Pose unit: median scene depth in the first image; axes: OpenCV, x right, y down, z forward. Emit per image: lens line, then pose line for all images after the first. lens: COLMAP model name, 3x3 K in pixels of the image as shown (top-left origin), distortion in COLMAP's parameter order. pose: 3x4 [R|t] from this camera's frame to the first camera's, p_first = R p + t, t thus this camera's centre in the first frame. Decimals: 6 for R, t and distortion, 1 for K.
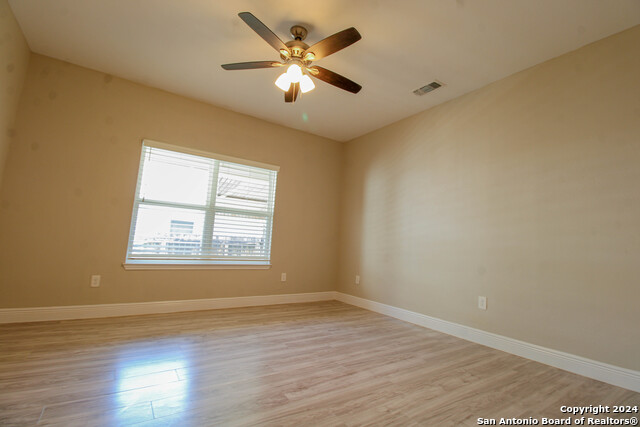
lens RADIAL K [[295.3, 0, 323.7], [0, 295.3, 206.0], [0, 0, 1]] dist [0.000648, -0.014259]
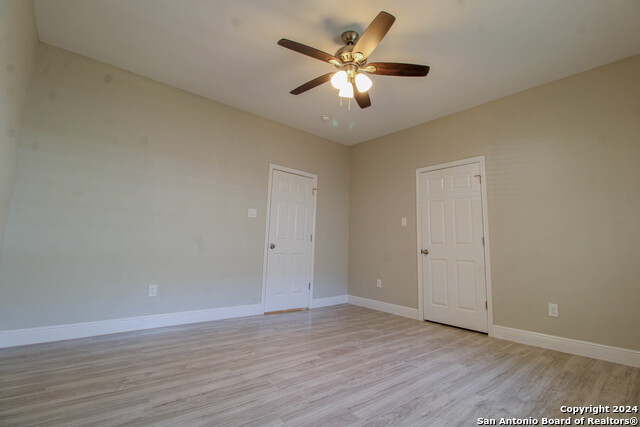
lens RADIAL K [[295.3, 0, 323.7], [0, 295.3, 206.0], [0, 0, 1]] dist [0.000648, -0.014259]
pose [[-0.990371, -0.099420, -0.096333, 0.049076], [-0.071169, 0.962522, -0.261700, 0.253685], [0.118741, -0.252324, -0.960330, 2.011211]]
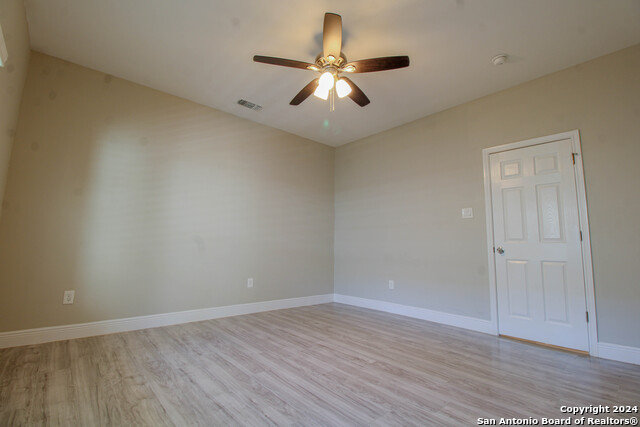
lens RADIAL K [[295.3, 0, 323.7], [0, 295.3, 206.0], [0, 0, 1]] dist [0.000648, -0.014259]
pose [[-0.128594, 0.084187, 0.988117, -1.168276], [-0.146416, 0.983859, -0.102879, 0.096056], [-0.980829, -0.157906, -0.114192, 1.176151]]
